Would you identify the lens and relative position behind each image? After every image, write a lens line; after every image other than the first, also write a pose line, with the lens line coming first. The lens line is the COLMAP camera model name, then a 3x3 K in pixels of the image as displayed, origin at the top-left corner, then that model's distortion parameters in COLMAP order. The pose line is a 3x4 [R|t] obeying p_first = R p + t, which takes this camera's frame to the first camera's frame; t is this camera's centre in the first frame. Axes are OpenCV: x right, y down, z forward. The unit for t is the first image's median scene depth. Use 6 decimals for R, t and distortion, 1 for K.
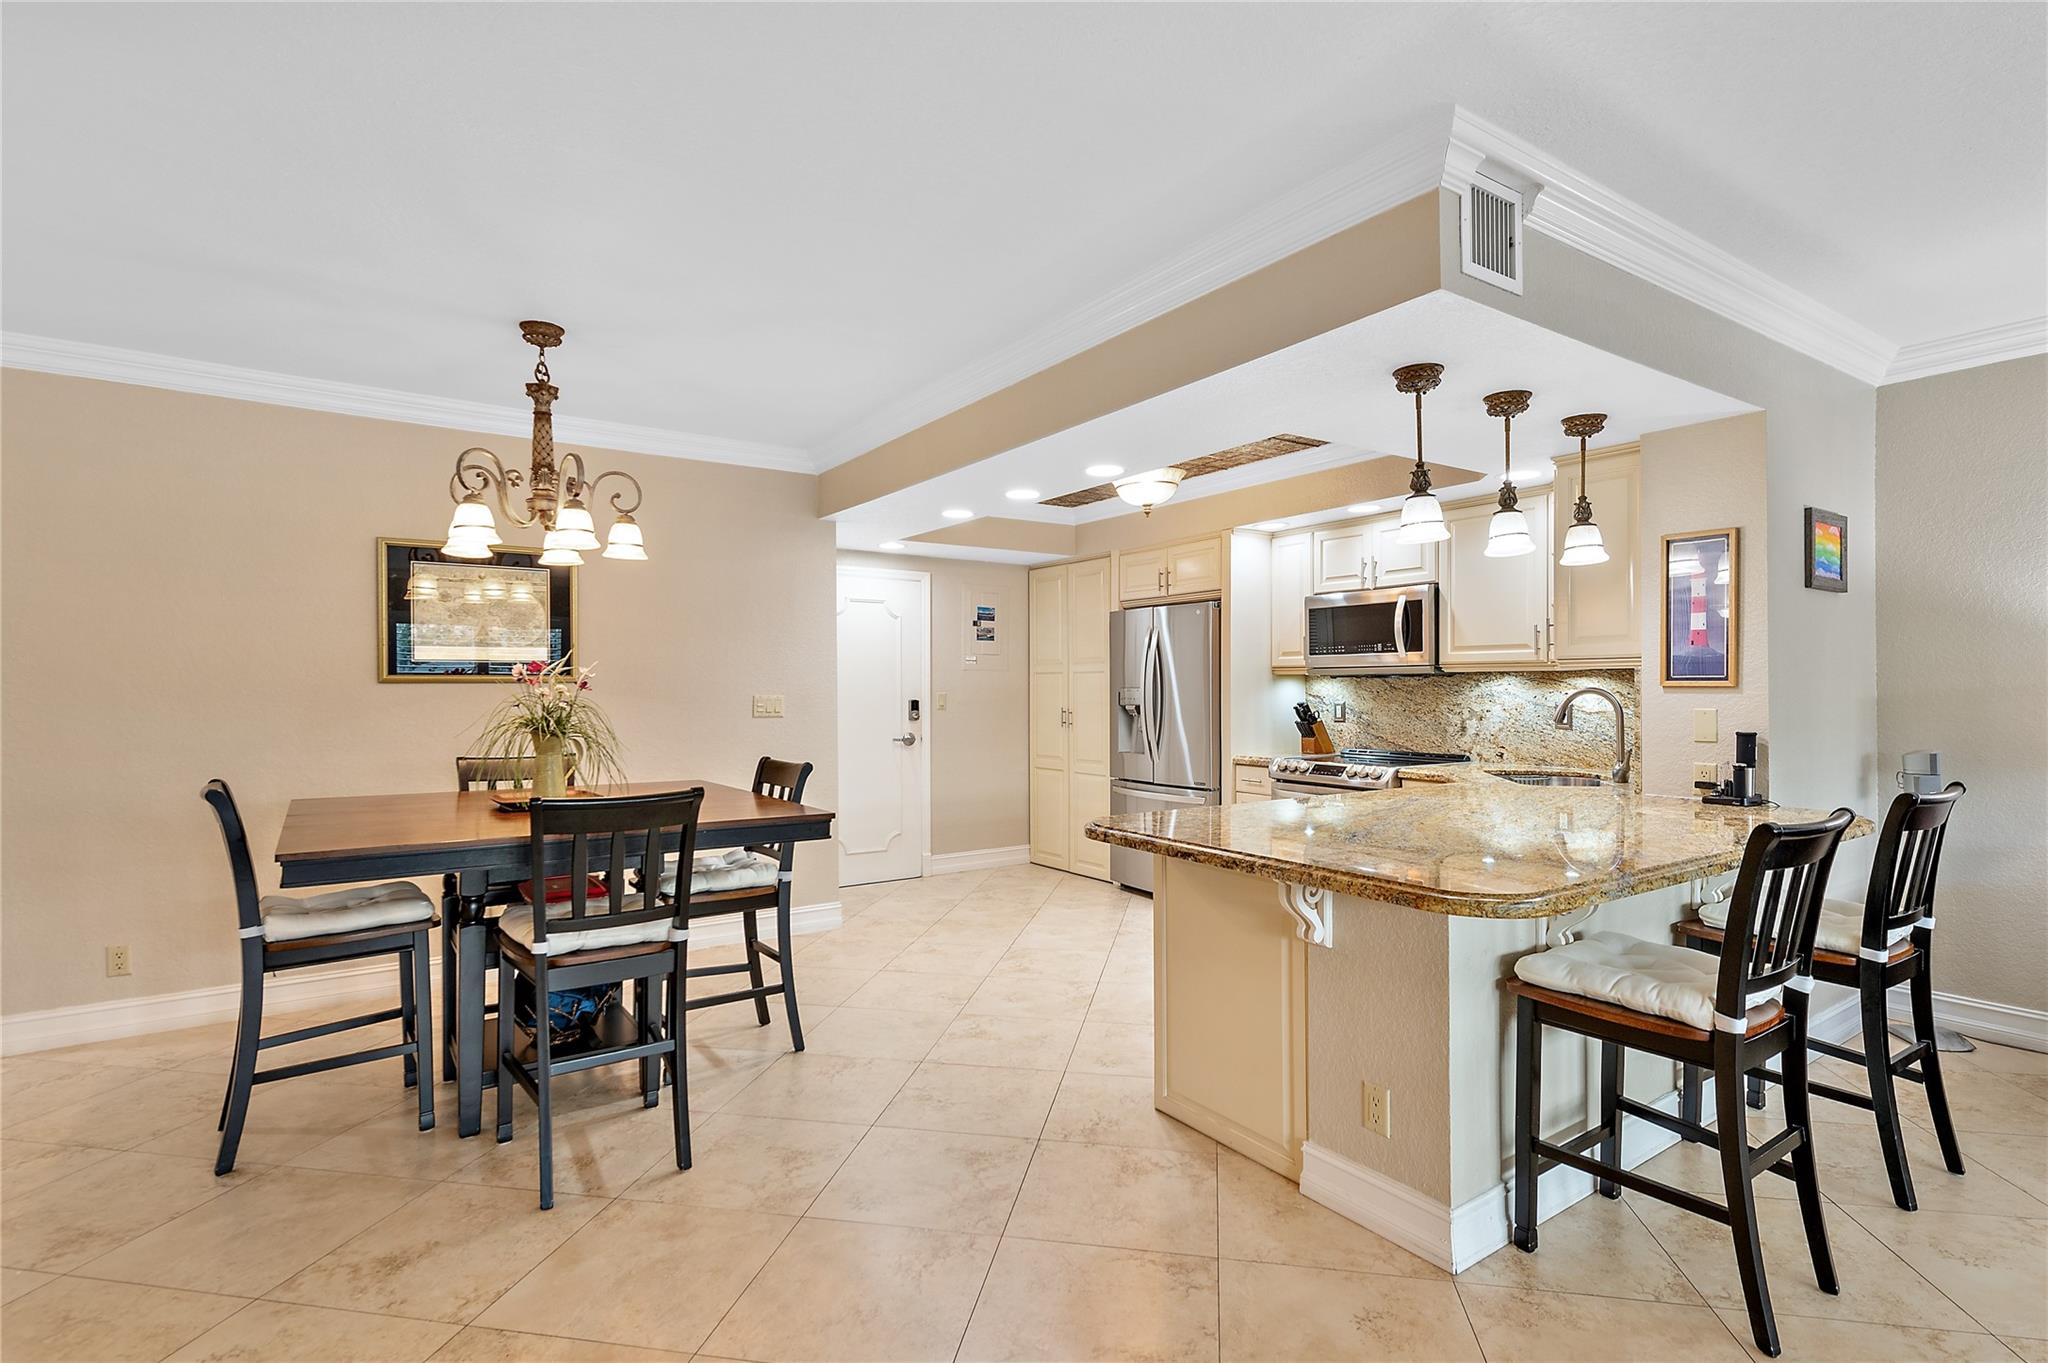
lens RADIAL K [[973.7, 0, 1039.2], [0, 973.7, 698.5], [0, 0, 1]] dist [0.018344, -0.007168]
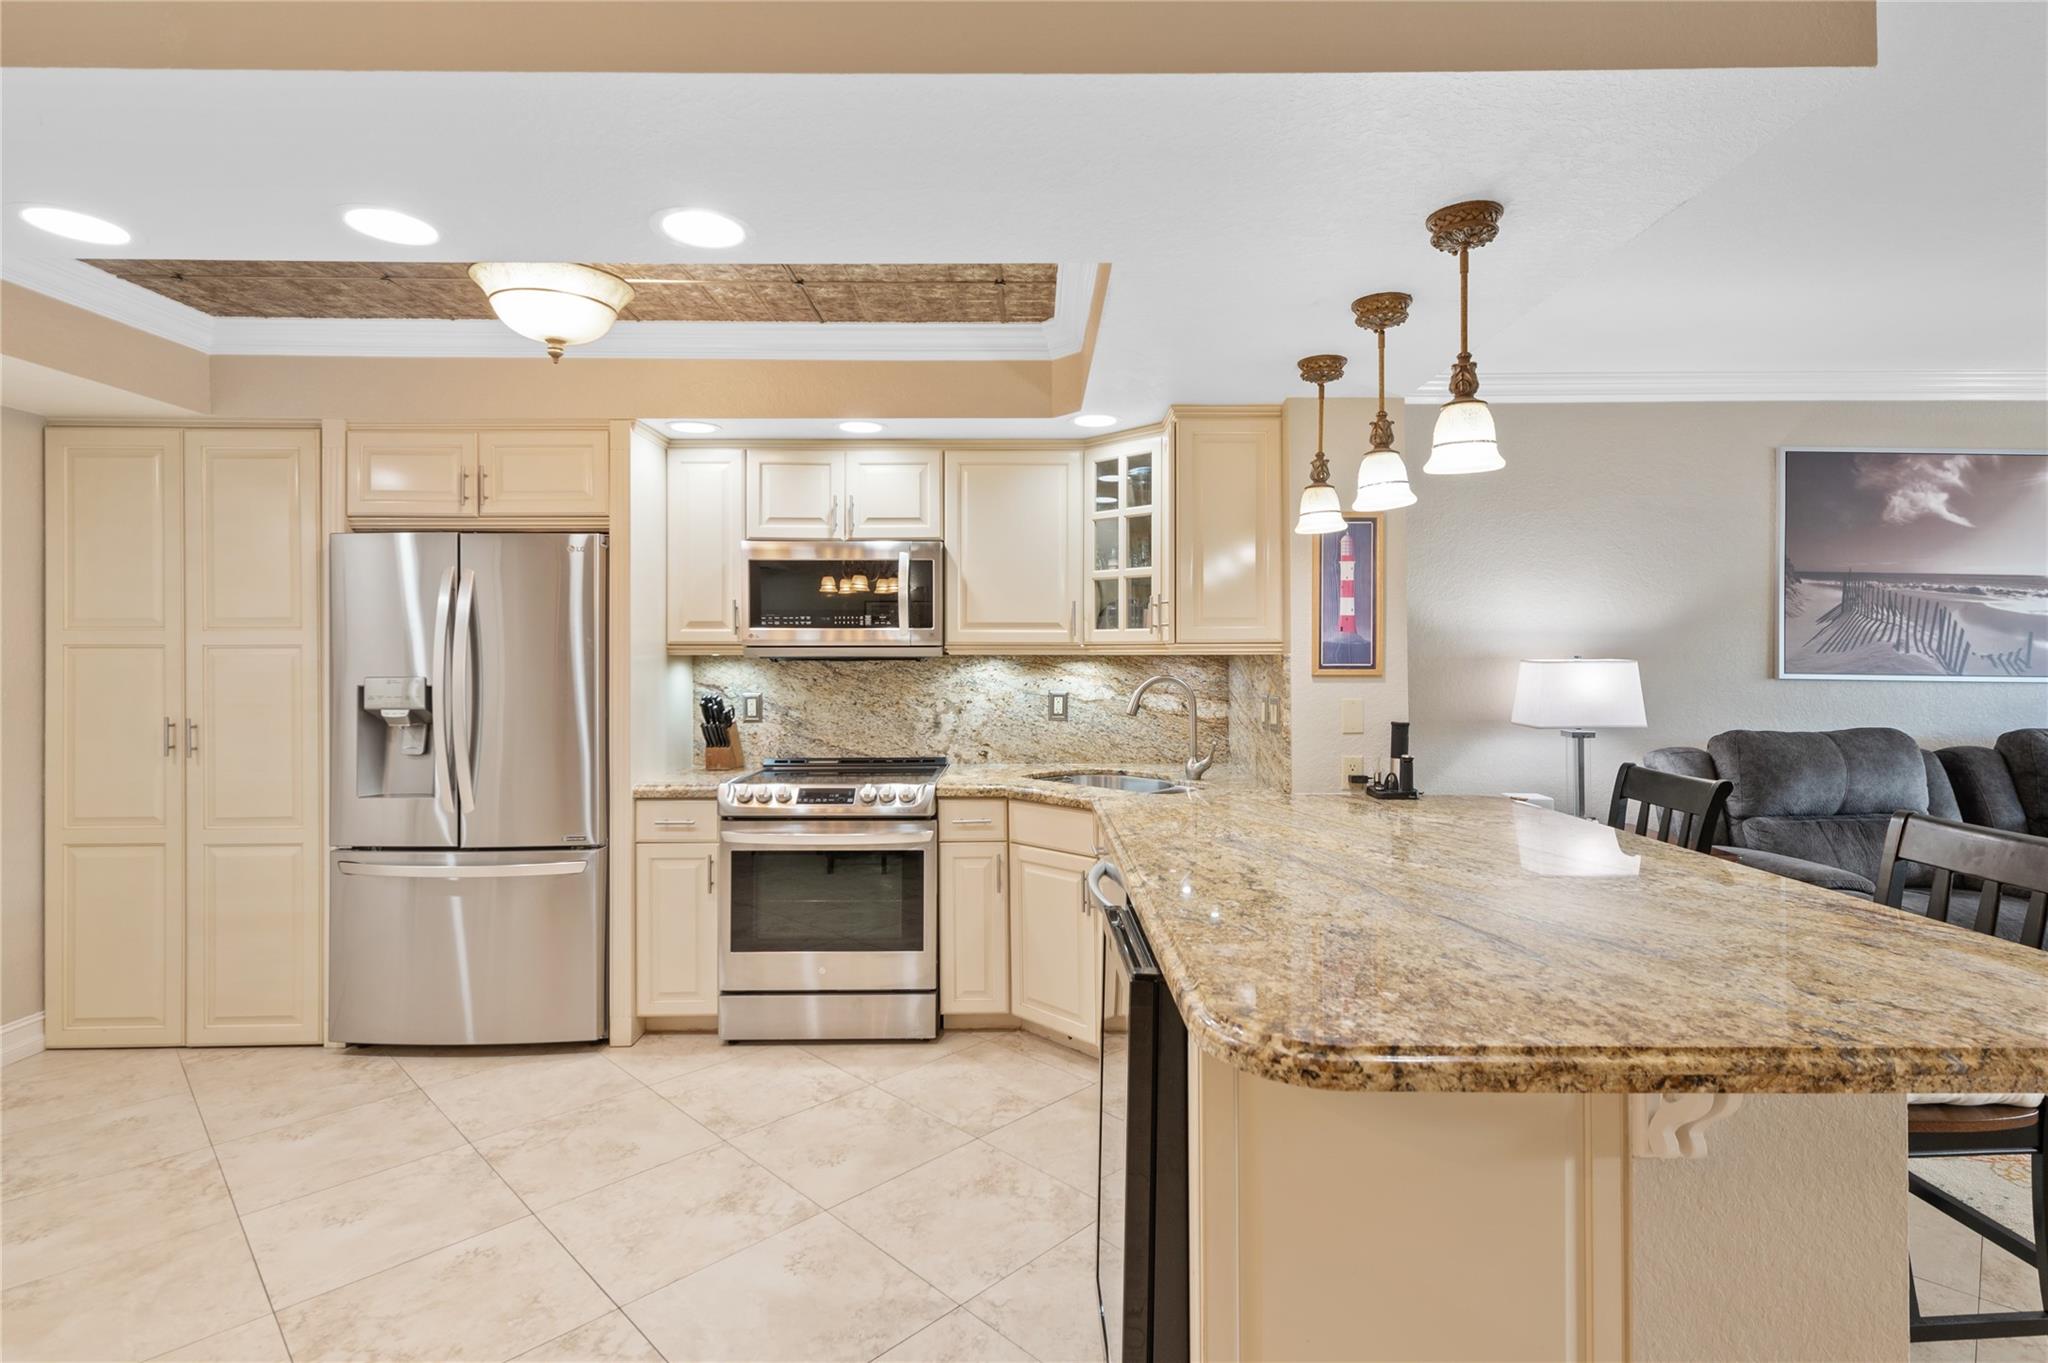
lens RADIAL K [[973.7, 0, 1029.6], [0, 973.7, 656.0], [0, 0, 1]] dist [0.018344, -0.007168]
pose [[0.568534, 0.005596, 0.822640, -0.246569], [0.009943, 0.999857, -0.013673, -0.018489], [-0.822599, 0.015953, 0.568398, 0.634586]]
